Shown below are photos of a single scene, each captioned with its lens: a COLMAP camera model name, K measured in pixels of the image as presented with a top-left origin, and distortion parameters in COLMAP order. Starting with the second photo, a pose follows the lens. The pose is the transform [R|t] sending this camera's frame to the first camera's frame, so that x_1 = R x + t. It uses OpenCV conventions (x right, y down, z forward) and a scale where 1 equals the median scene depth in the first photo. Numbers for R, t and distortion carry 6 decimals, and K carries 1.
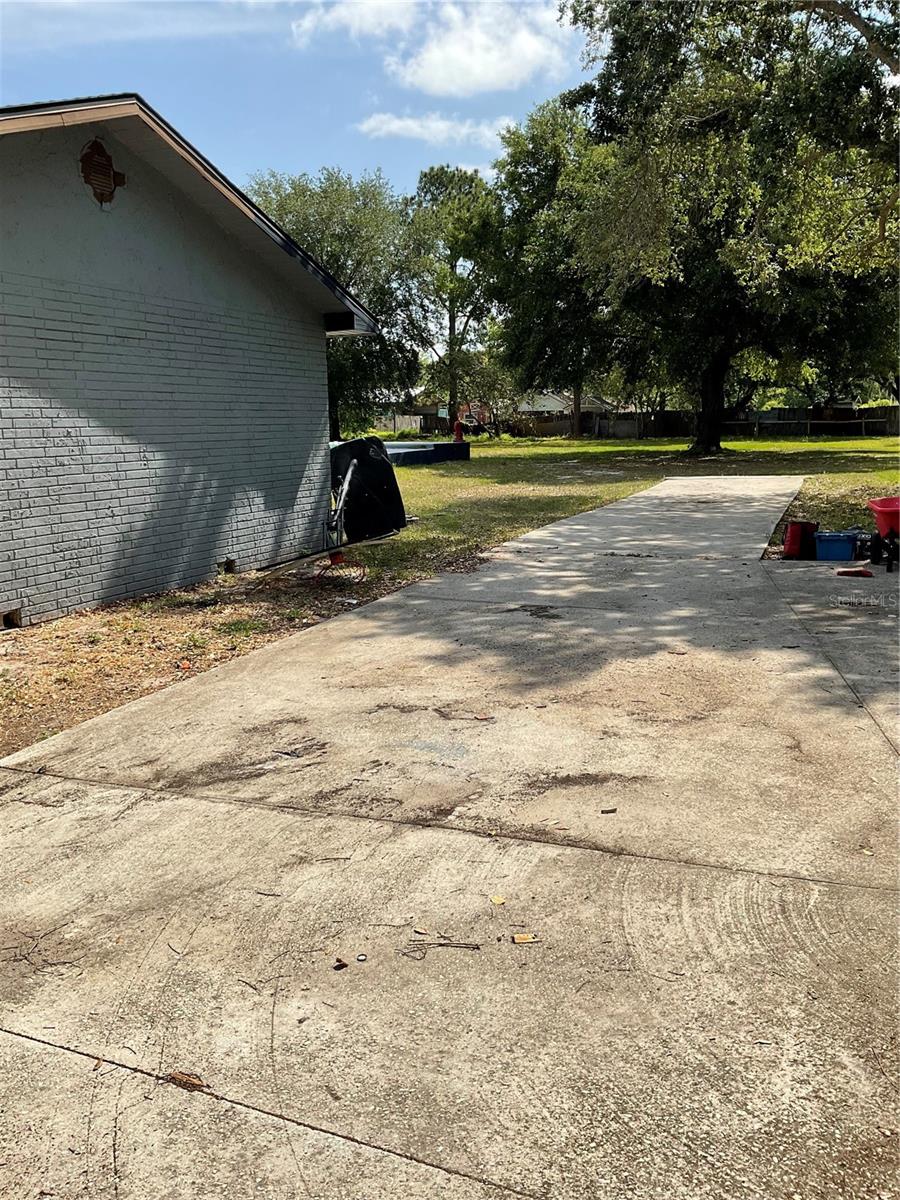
lens RADIAL K [[997.9, 0, 440.8], [0, 997.9, 608.0], [0, 0, 1]] dist [0.058666, -0.121980]
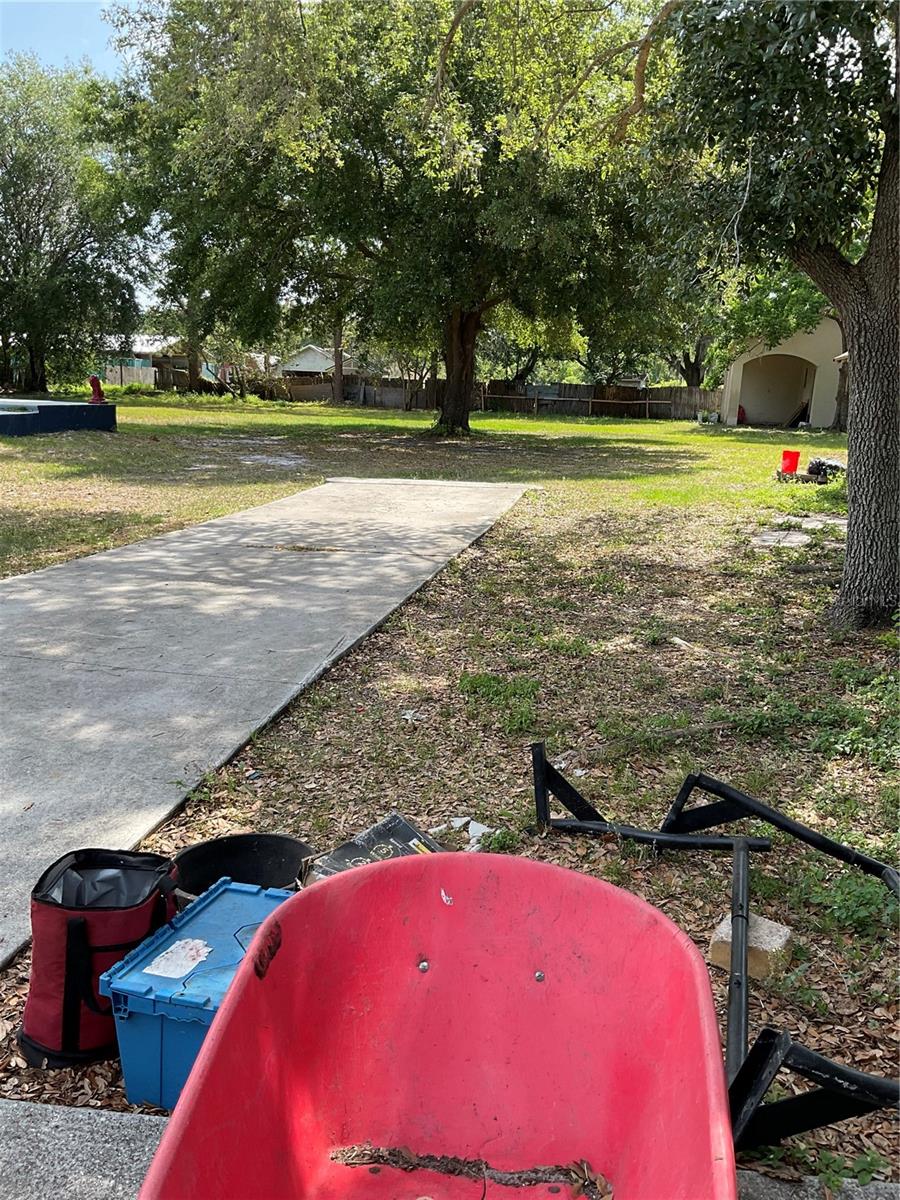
lens RADIAL K [[997.9, 0, 457.1], [0, 997.9, 597.0], [0, 0, 1]] dist [0.058666, -0.121980]
pose [[0.979787, 0.009876, 0.199801, 0.076941], [-0.014815, 0.999620, 0.023241, -0.030171], [-0.199495, -0.025732, 0.979561, 0.150503]]
